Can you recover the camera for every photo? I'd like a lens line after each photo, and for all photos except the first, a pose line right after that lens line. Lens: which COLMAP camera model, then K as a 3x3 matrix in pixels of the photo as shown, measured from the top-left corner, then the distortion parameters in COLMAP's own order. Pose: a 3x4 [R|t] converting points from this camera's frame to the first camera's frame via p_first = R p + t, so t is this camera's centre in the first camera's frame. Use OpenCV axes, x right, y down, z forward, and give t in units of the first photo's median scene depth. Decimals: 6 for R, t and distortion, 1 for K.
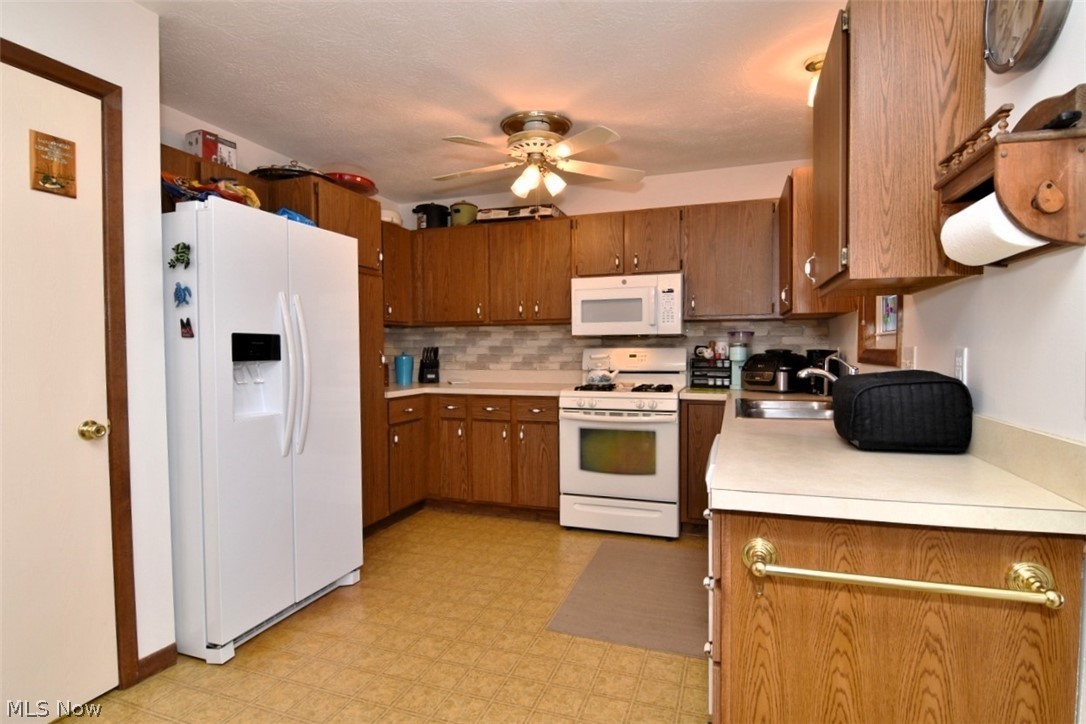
lens RADIAL K [[547.4, 0, 543.0], [0, 547.4, 362.0], [0, 0, 1]] dist [-0.003717, -0.001509]
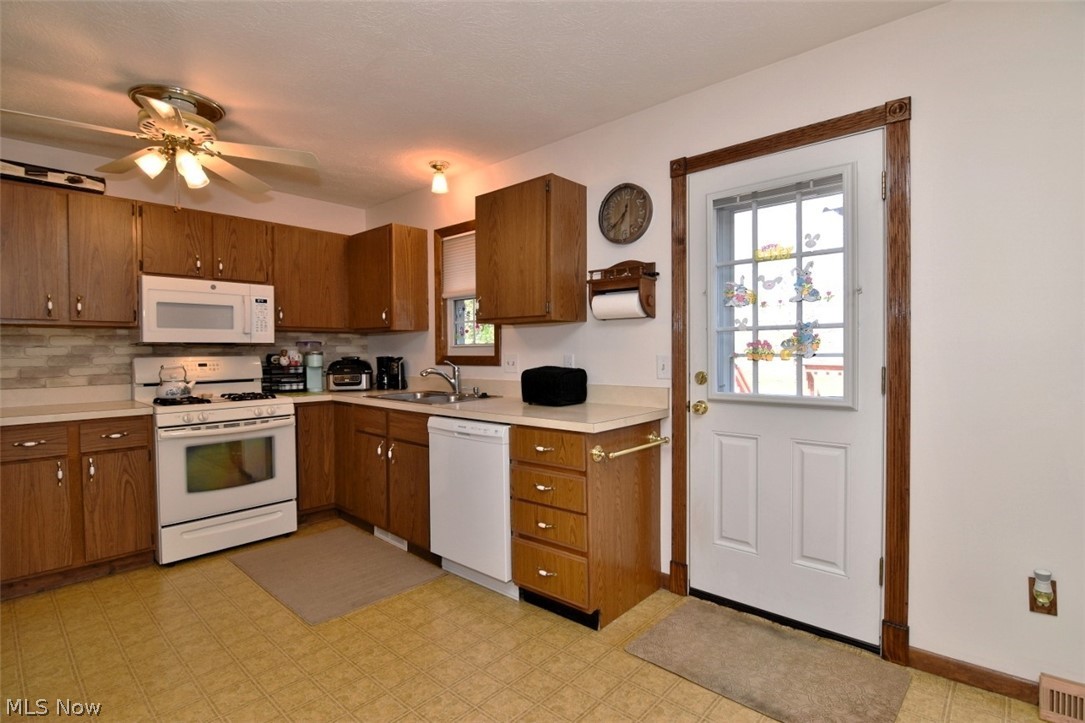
lens RADIAL K [[527.4, 0, 542.5], [0, 527.4, 361.5], [0, 0, 1]] dist [-0.001876, -0.013057]
pose [[0.385355, -0.016567, 0.922620, -0.488769], [0.030083, 0.999533, 0.005383, -0.005243], [-0.922278, 0.025681, 0.385673, 0.128300]]
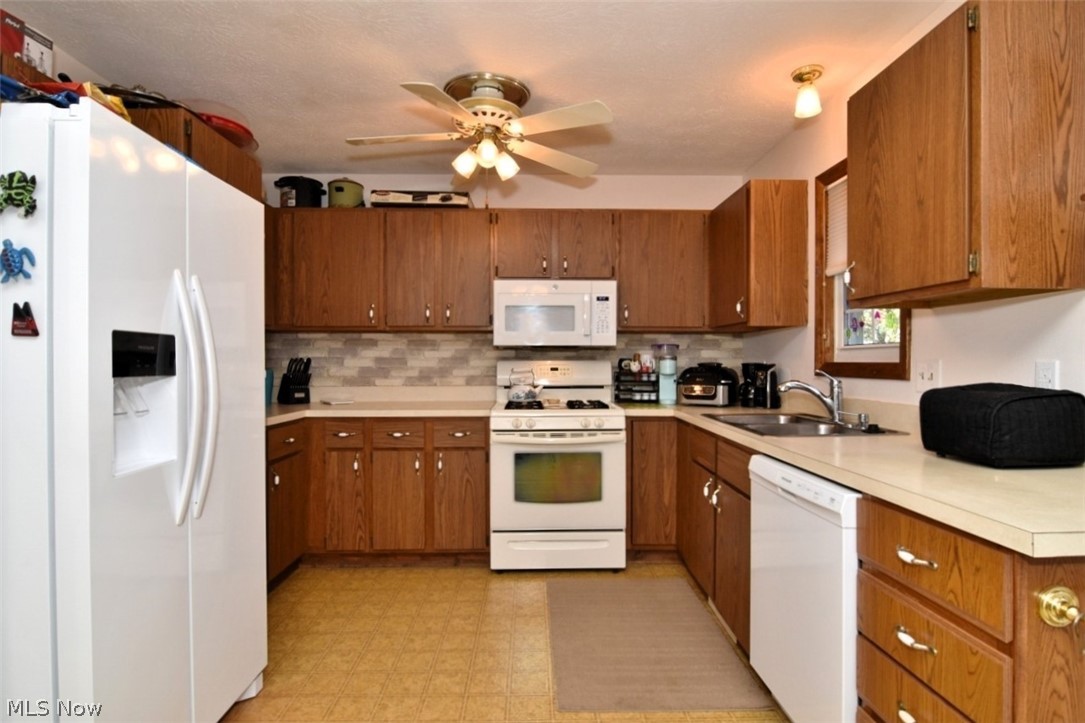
lens RADIAL K [[562.6, 0, 541.8], [0, 562.6, 363.7], [0, 0, 1]] dist [0.002657, -0.013365]
pose [[0.935457, 0.004129, 0.353418, -0.203585], [0.003733, 0.999761, -0.021561, -0.000504], [-0.353422, 0.021489, 0.935217, 0.151030]]
